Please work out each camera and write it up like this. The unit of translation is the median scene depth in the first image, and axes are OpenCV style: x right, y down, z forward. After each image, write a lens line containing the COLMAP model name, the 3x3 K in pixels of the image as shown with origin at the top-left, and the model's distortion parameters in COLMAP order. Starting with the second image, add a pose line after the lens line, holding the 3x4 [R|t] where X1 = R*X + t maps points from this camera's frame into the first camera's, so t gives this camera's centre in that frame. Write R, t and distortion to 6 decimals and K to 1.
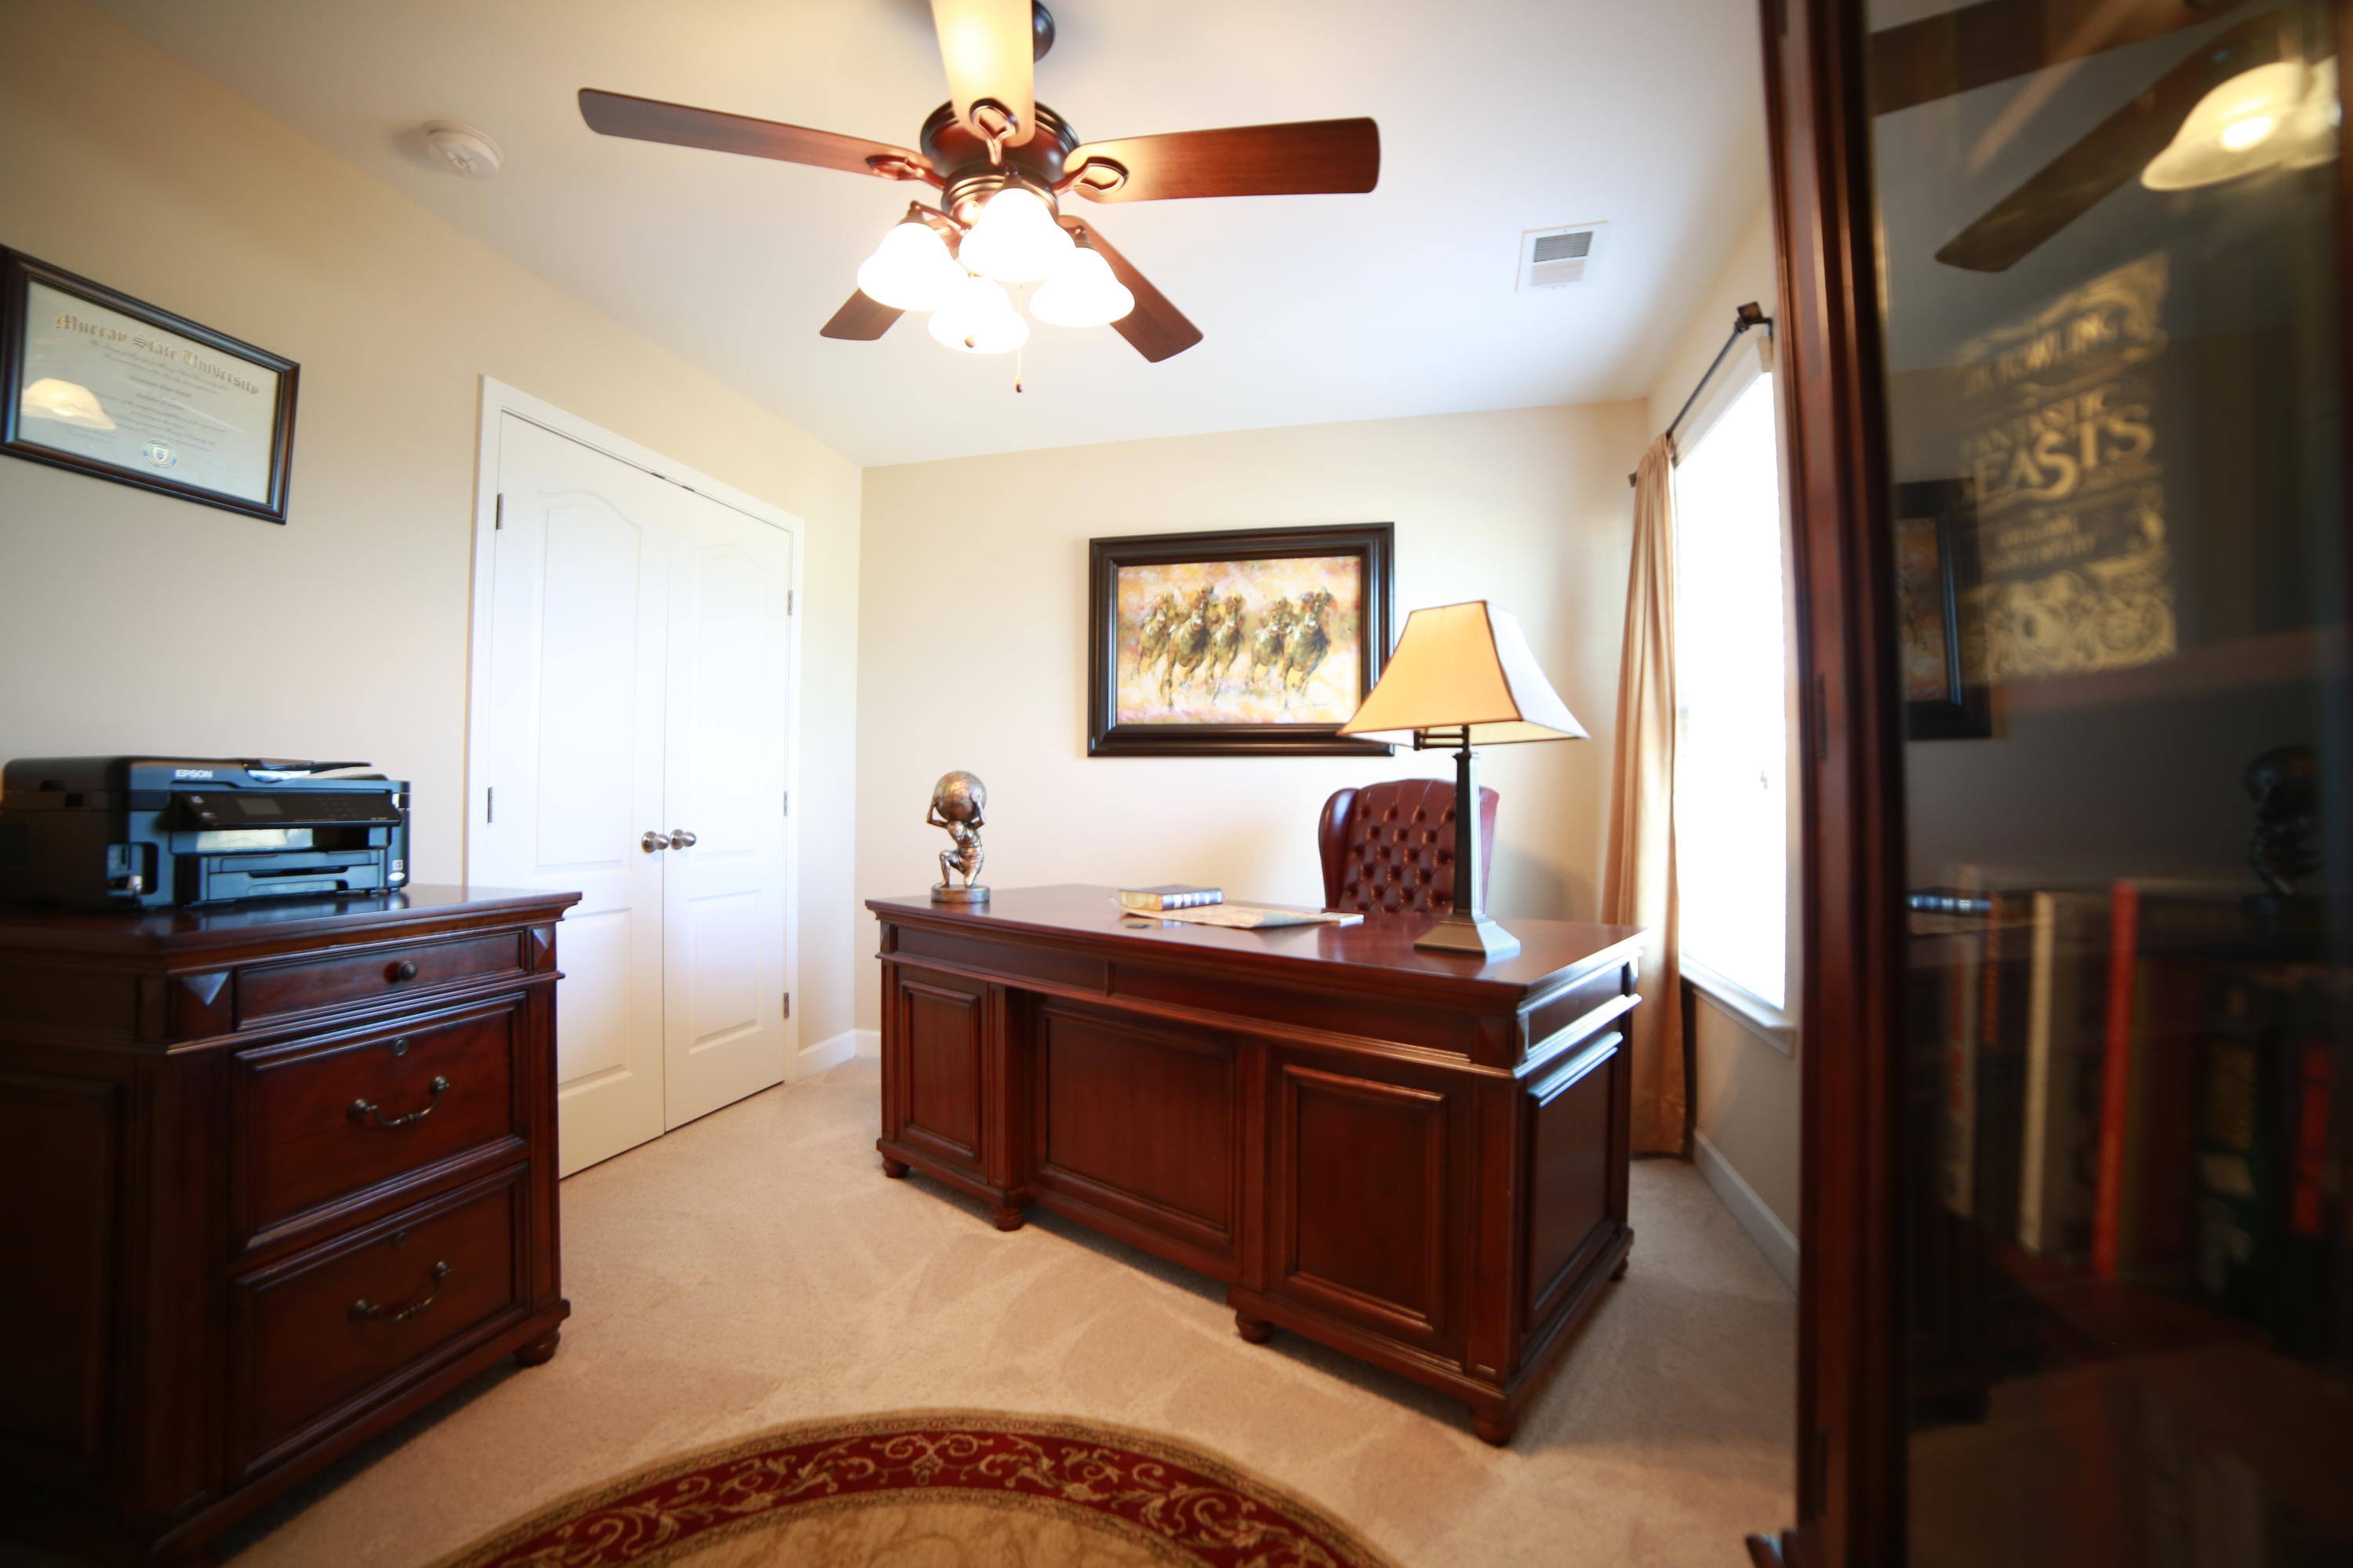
lens RADIAL K [[964.0, 0, 1164.7], [0, 964.0, 780.7], [0, 0, 1]] dist [-0.110527, 0.041092]
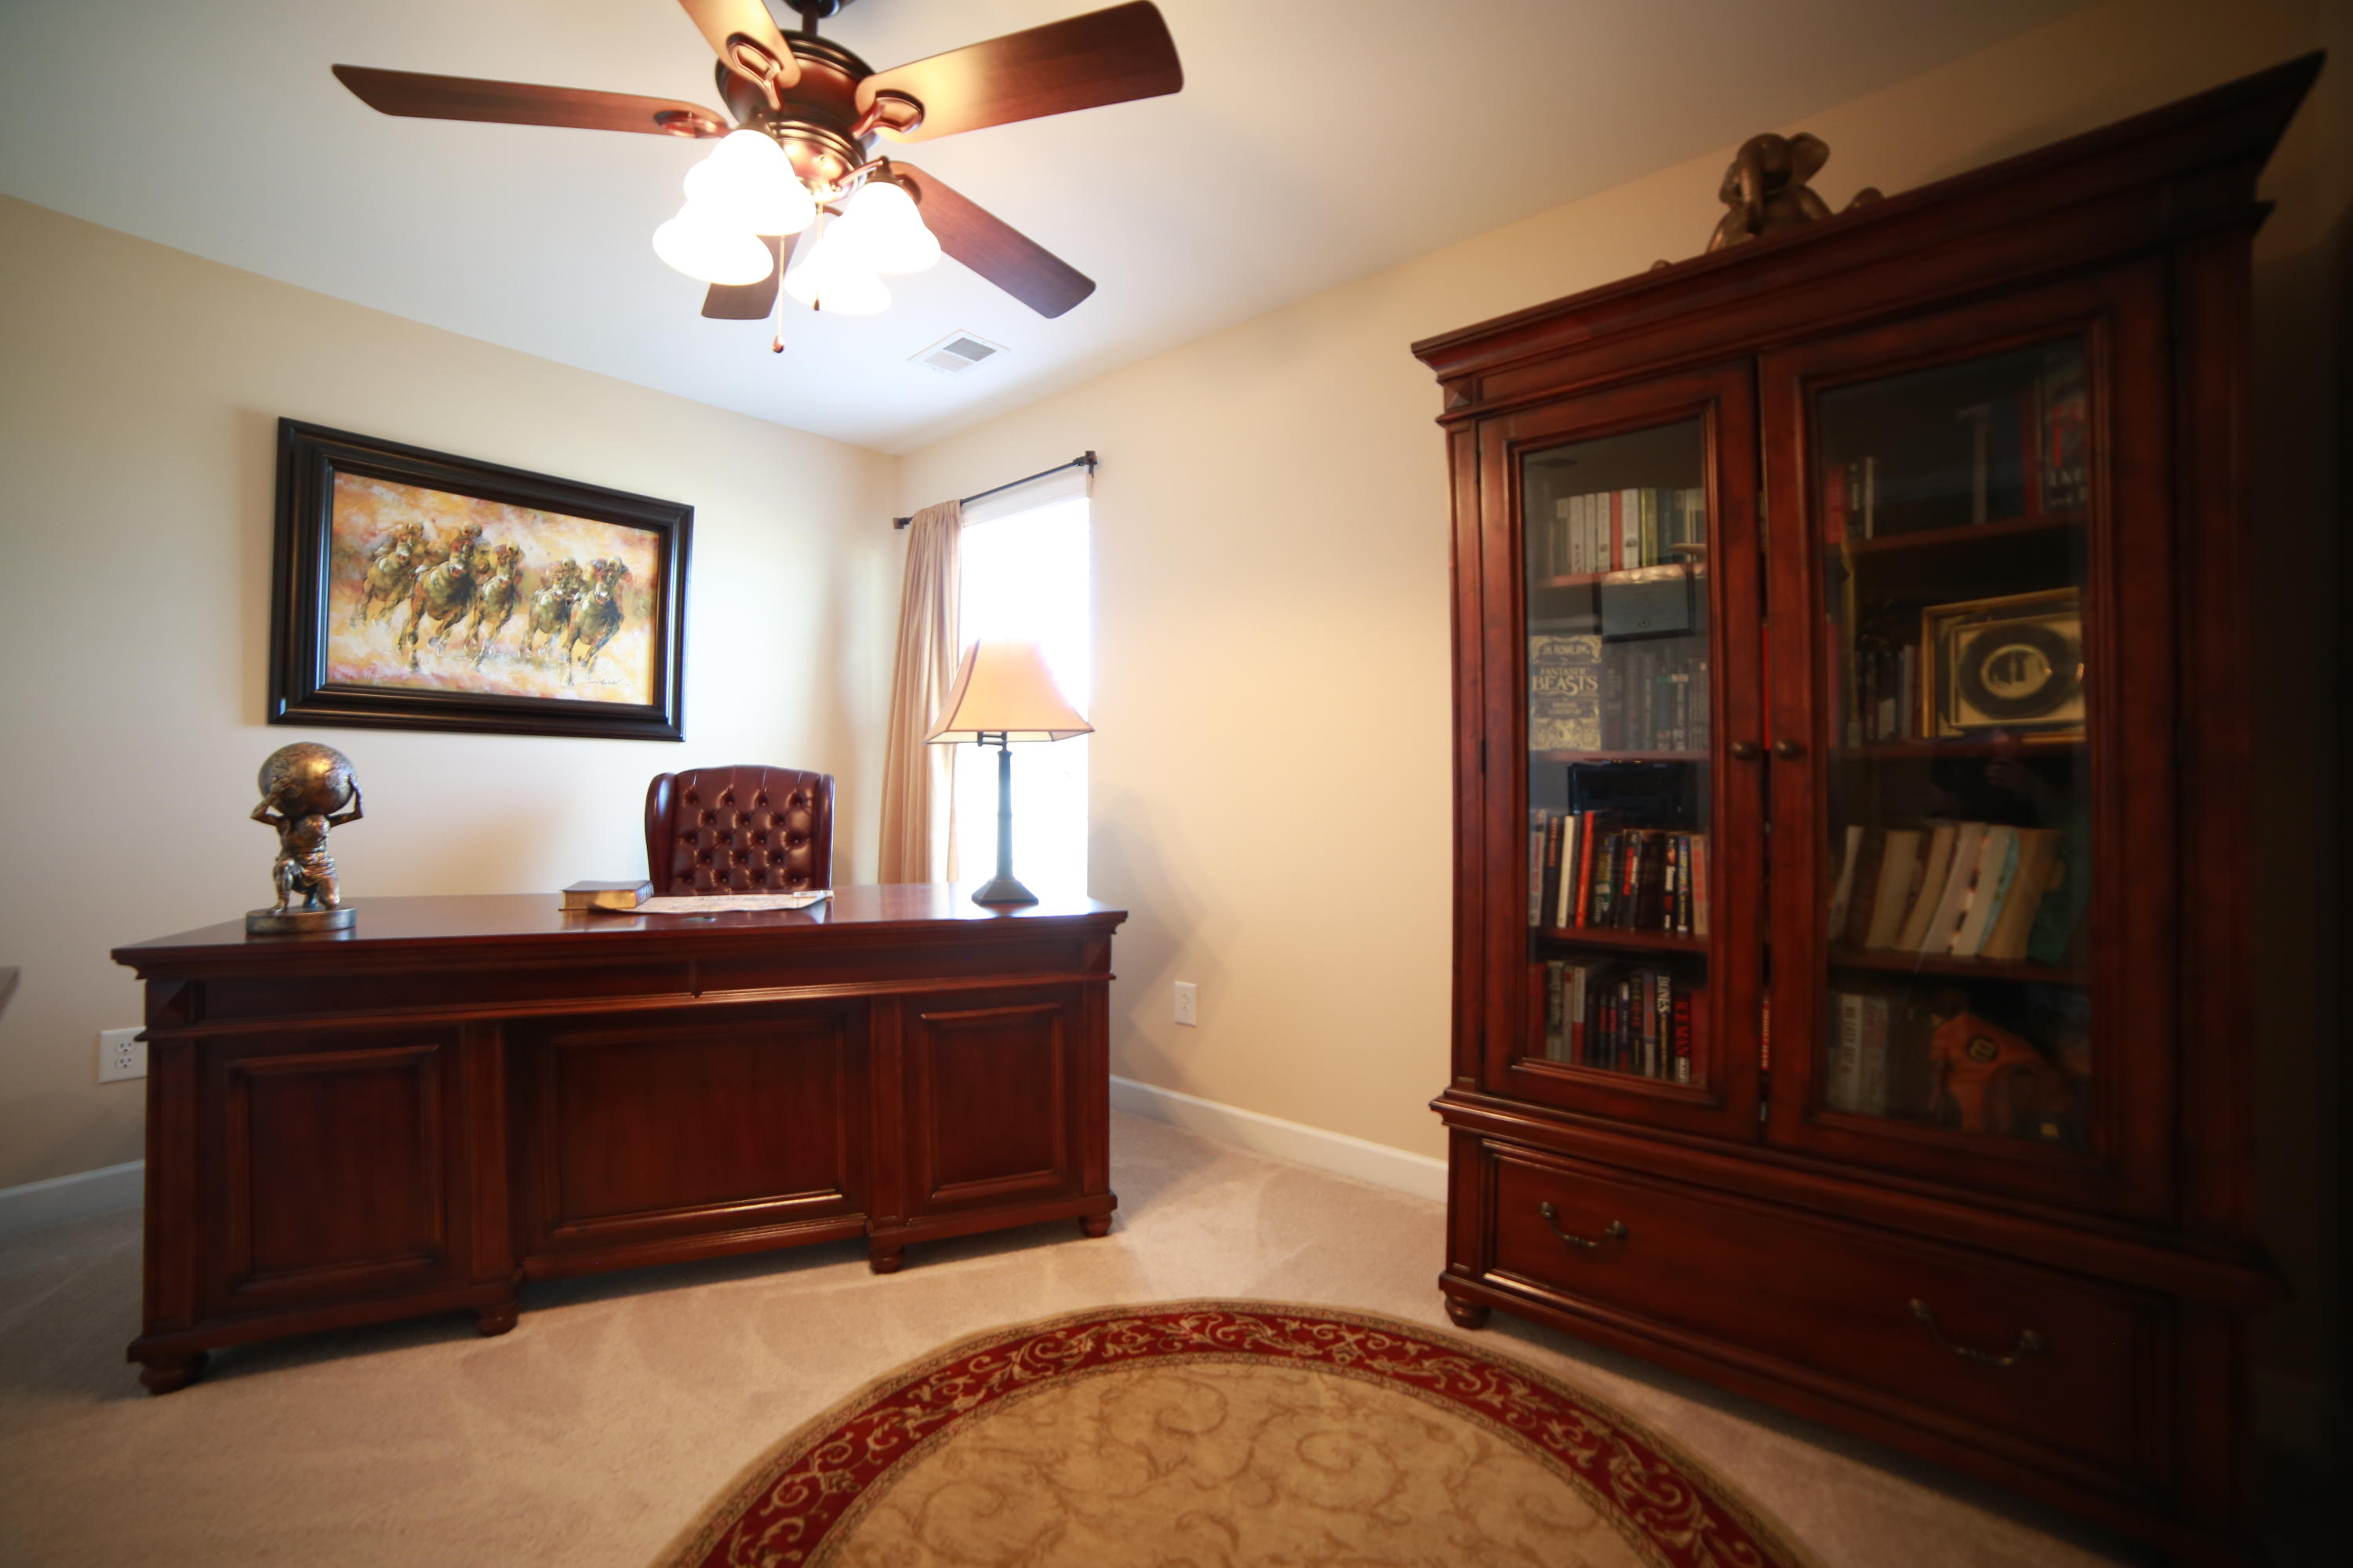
lens RADIAL K [[964.0, 0, 1164.7], [0, 964.0, 780.7], [0, 0, 1]] dist [-0.110527, 0.041092]
pose [[0.439777, 0.006263, 0.898085, -0.448023], [-0.019963, 0.999797, 0.002803, 0.002302], [-0.897885, -0.019161, 0.439813, 0.131527]]
